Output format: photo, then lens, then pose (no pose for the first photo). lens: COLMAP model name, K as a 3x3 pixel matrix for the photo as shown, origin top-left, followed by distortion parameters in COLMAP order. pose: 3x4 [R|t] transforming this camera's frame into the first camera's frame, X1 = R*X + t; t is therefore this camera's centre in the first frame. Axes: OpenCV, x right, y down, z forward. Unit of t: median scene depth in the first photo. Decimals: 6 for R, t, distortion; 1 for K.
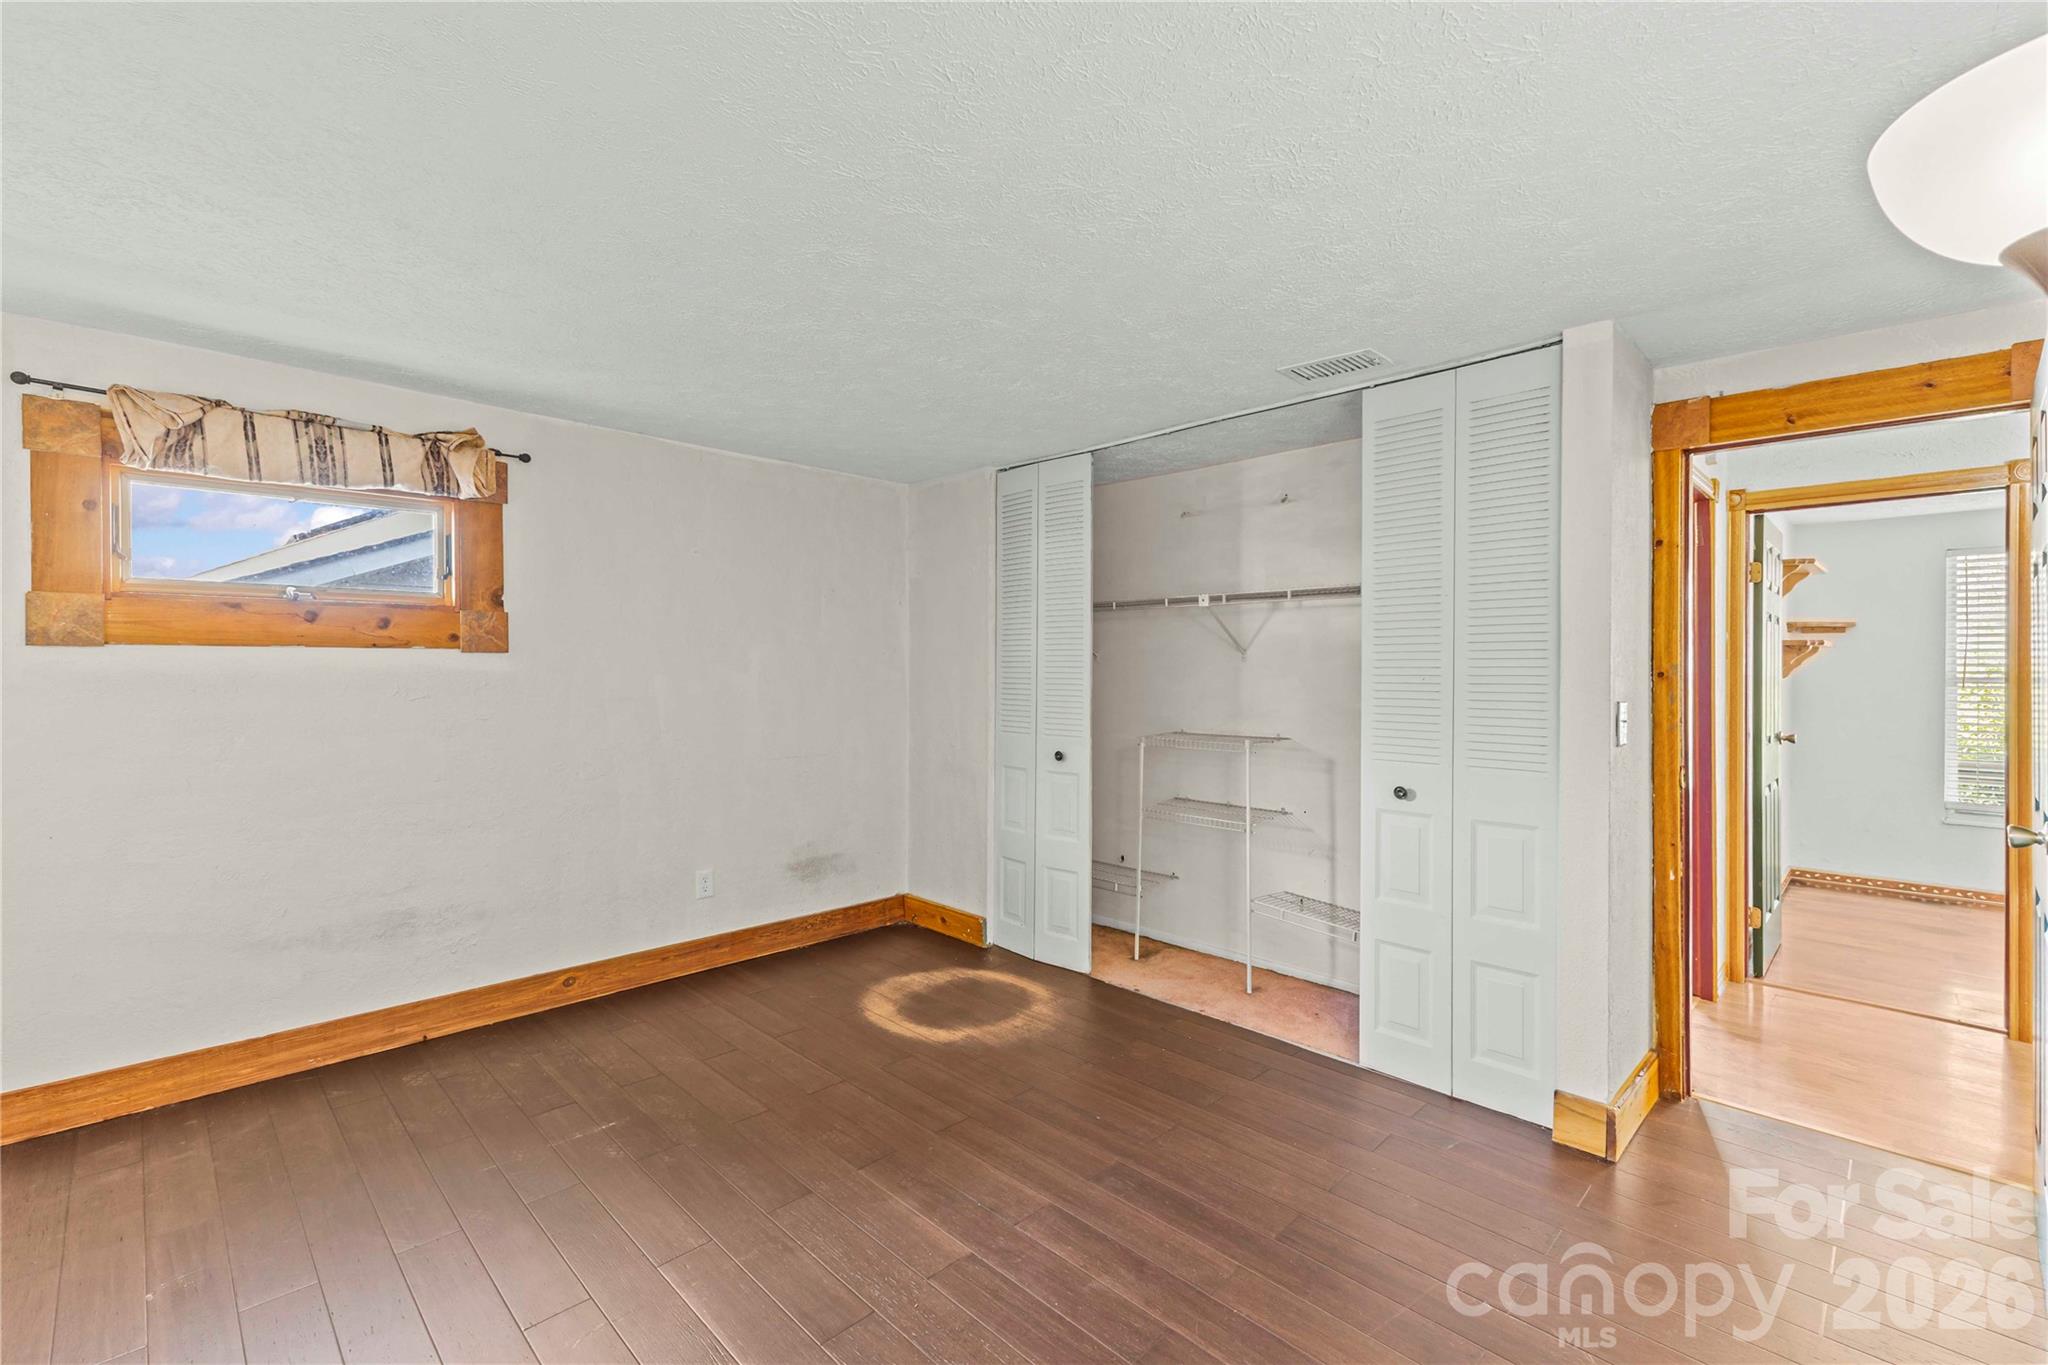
lens RADIAL K [[872.0, 0, 1019.4], [0, 872.0, 672.3], [0, 0, 1]] dist [-0.001274, 0.000021]
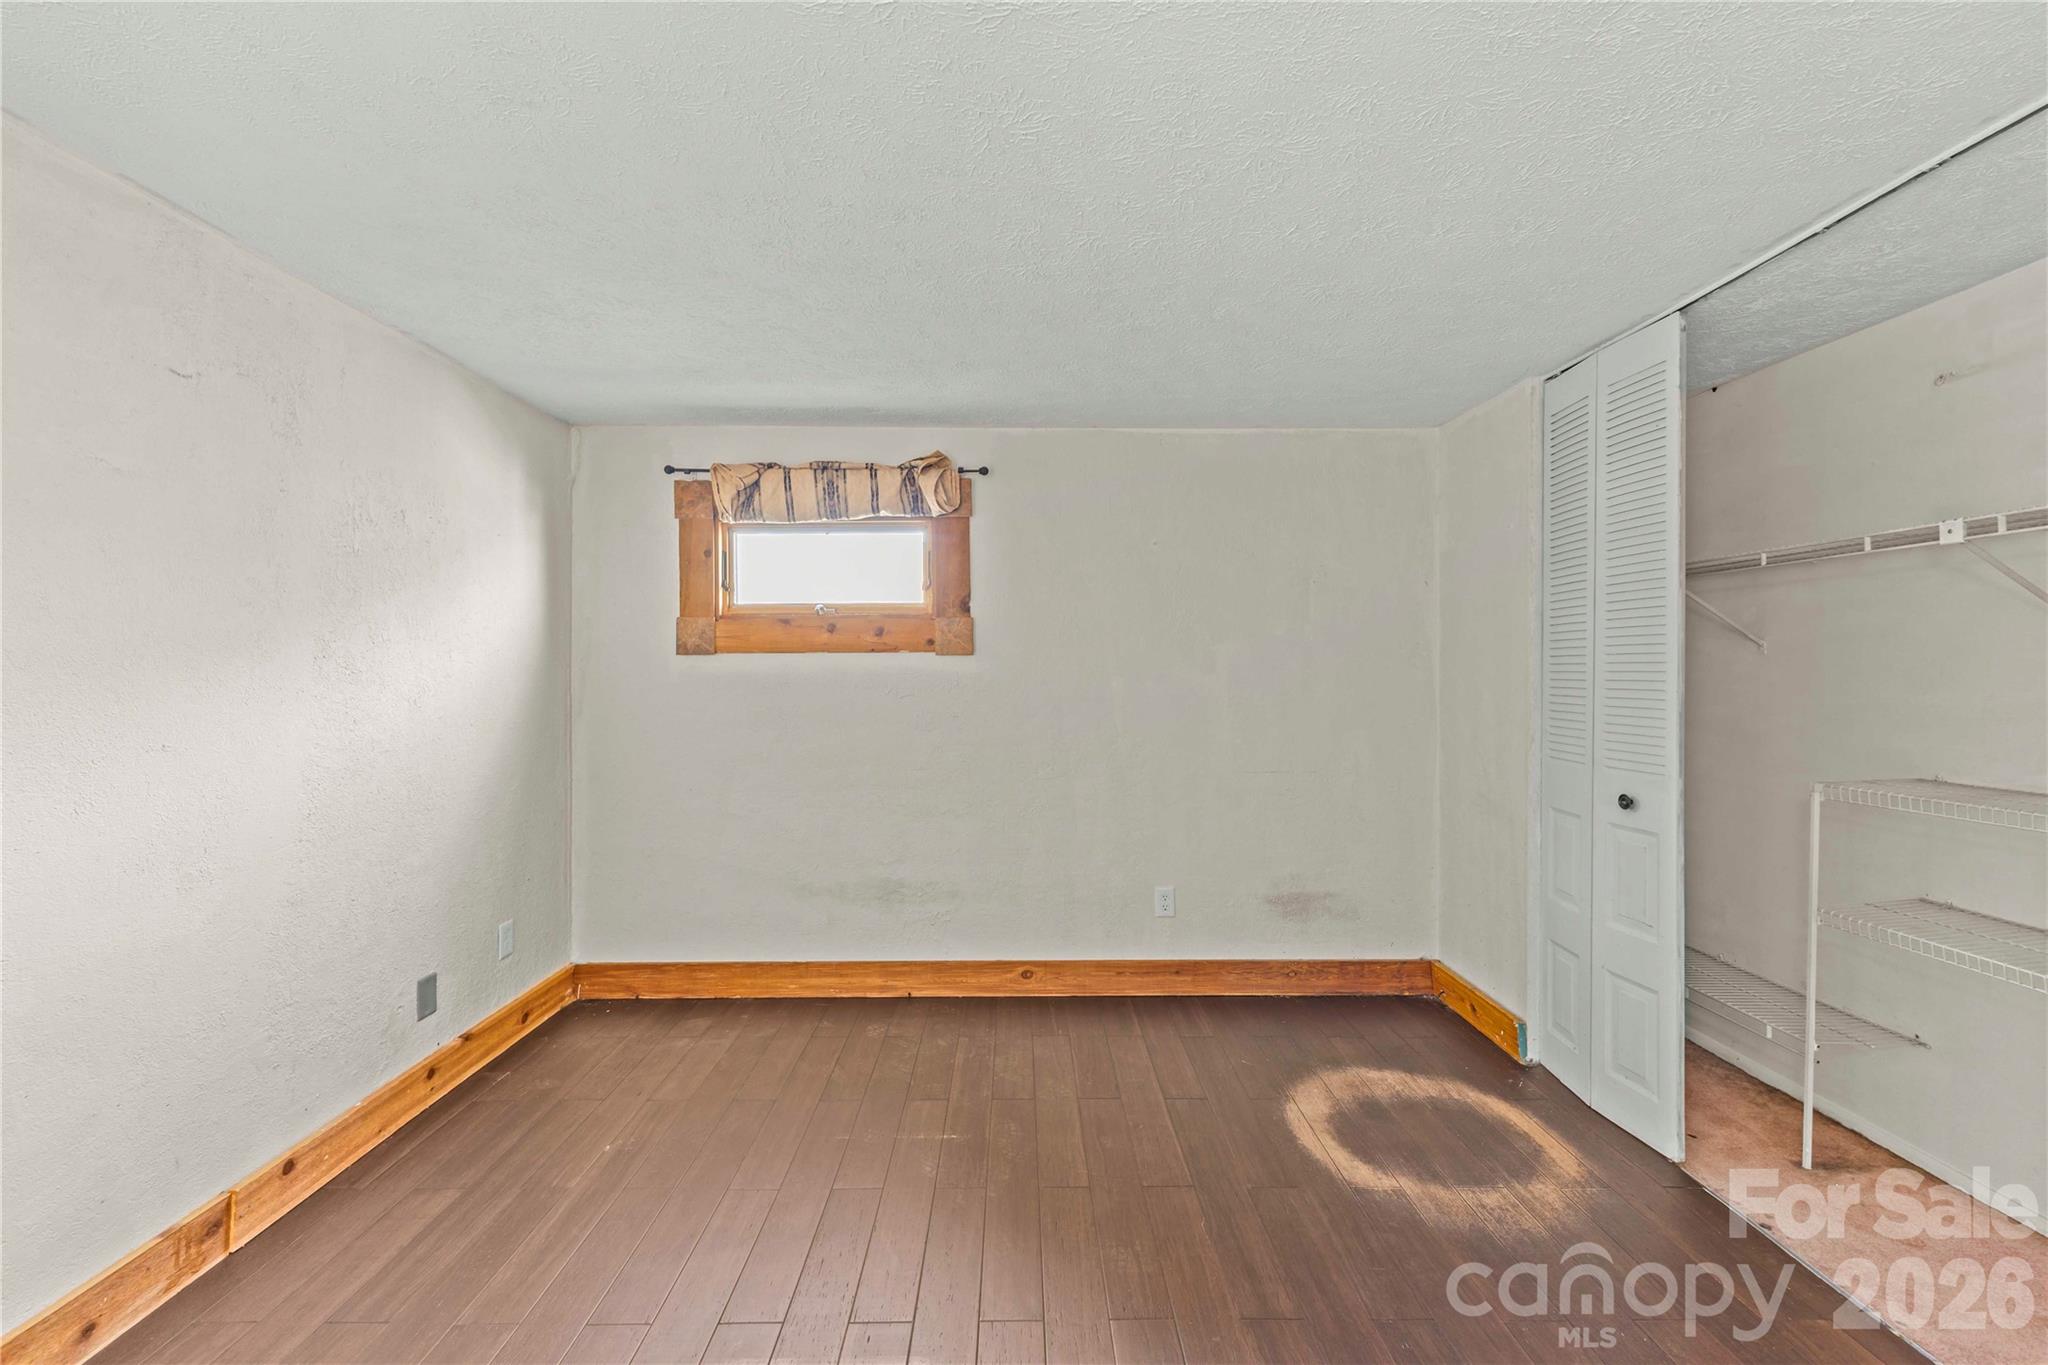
lens RADIAL K [[867.6, 0, 1021.3], [0, 867.6, 676.3], [0, 0, 1]] dist [0.001853, 0.000250]
pose [[0.716220, 0.000164, -0.697874, 0.205556], [0.001394, 0.999998, 0.001667, 0.002119], [0.697873, -0.002167, 0.716218, 0.280825]]
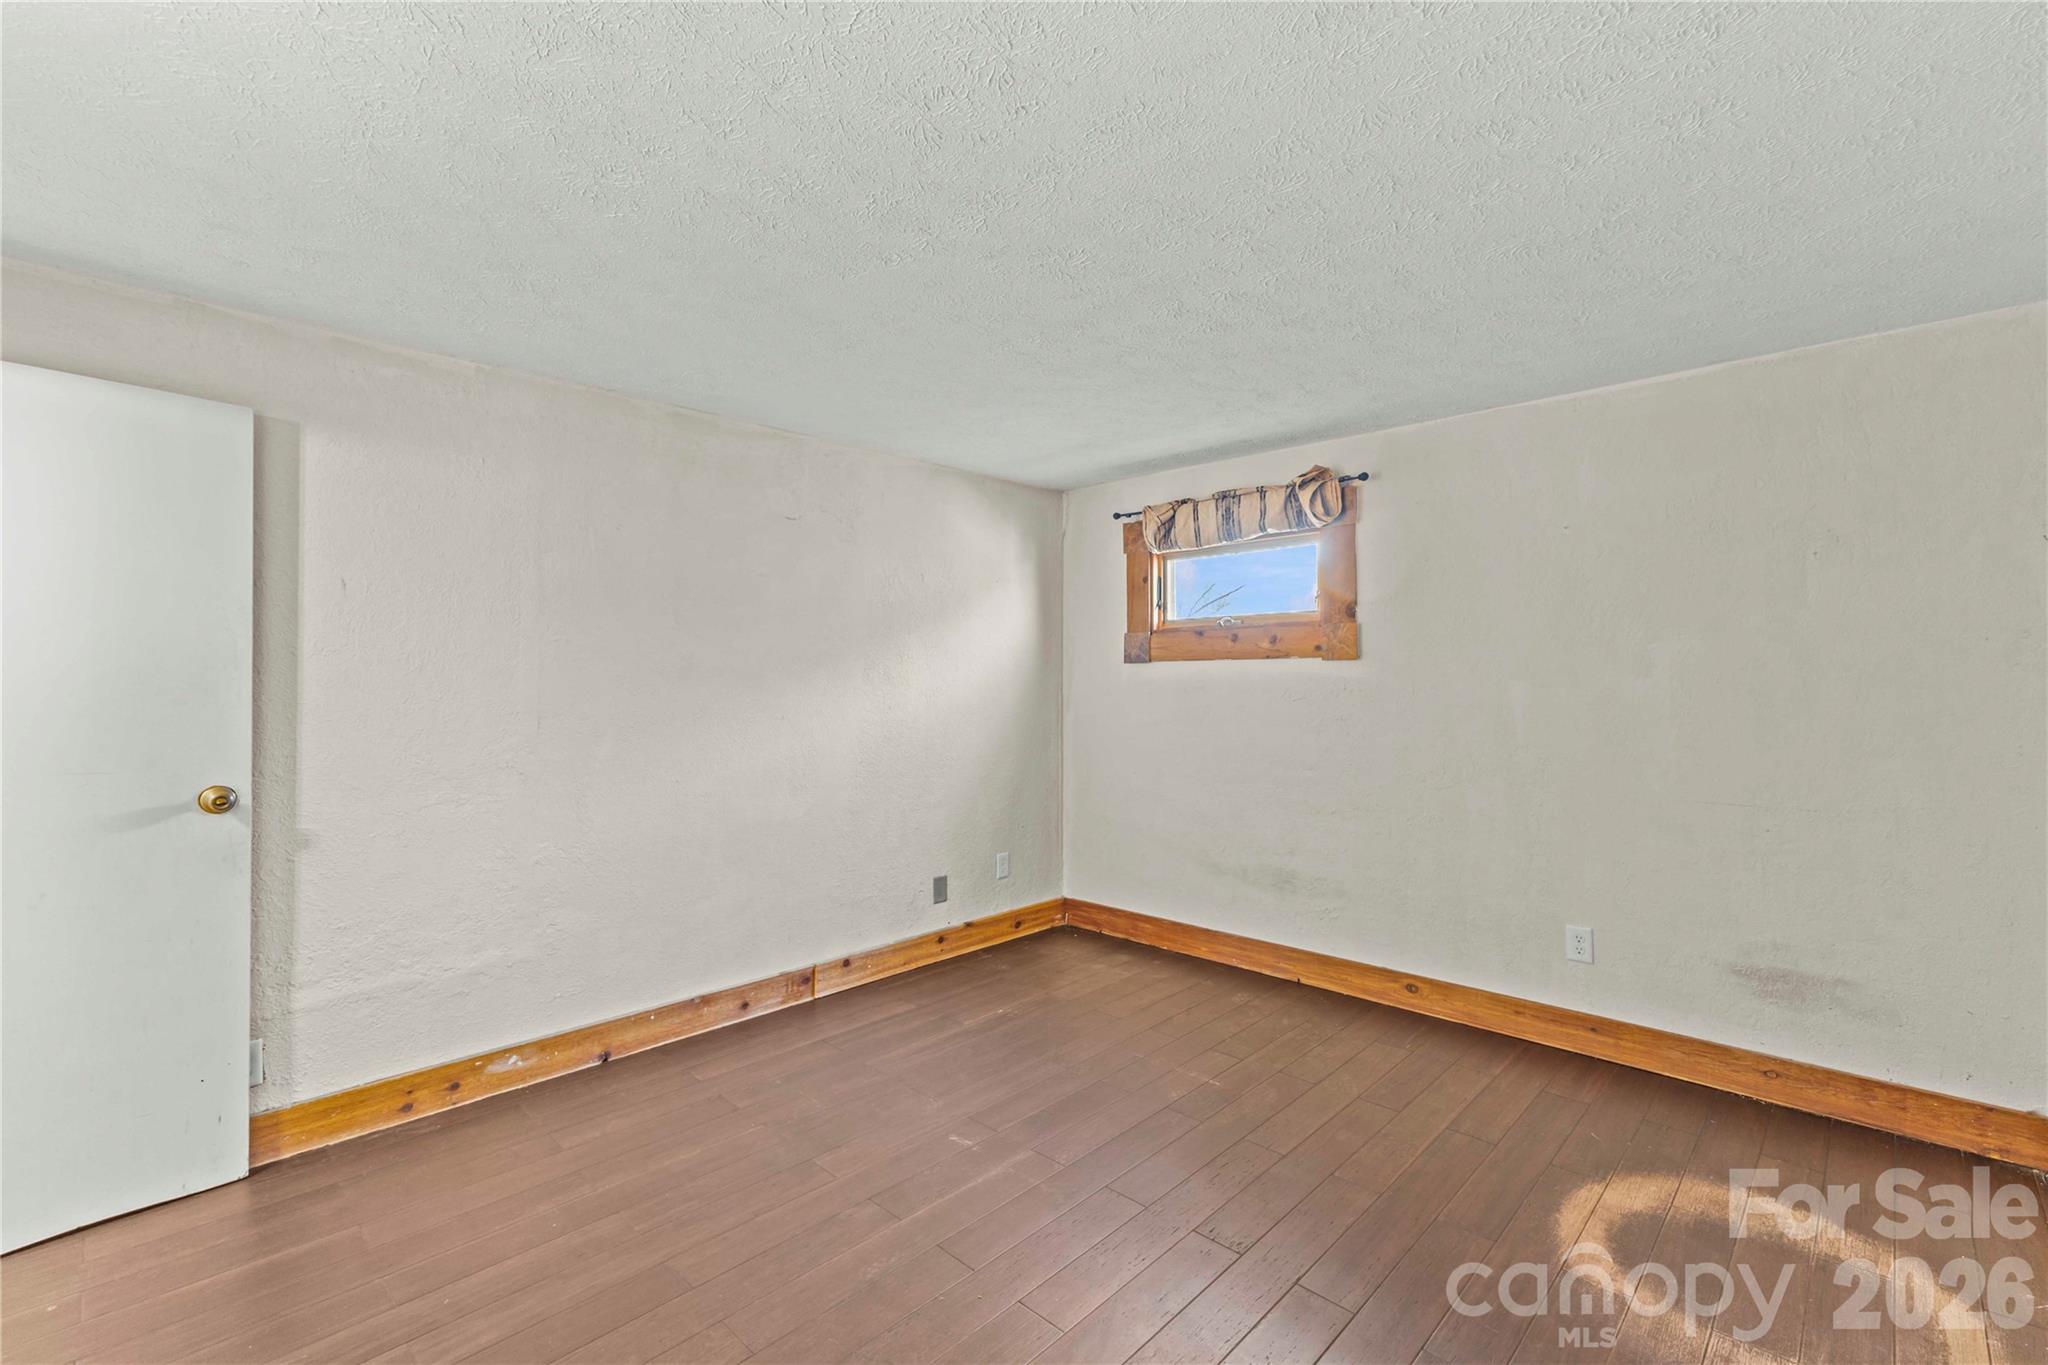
lens RADIAL K [[872.7, 0, 1024.0], [0, 872.7, 682.5], [0, 0, 1]] dist [-0.001568, 0.000942]
pose [[0.027292, 0.002446, -0.999625, 0.497874], [0.001174, 0.999996, 0.002479, 0.002962], [0.999627, -0.001241, 0.027289, 0.565816]]
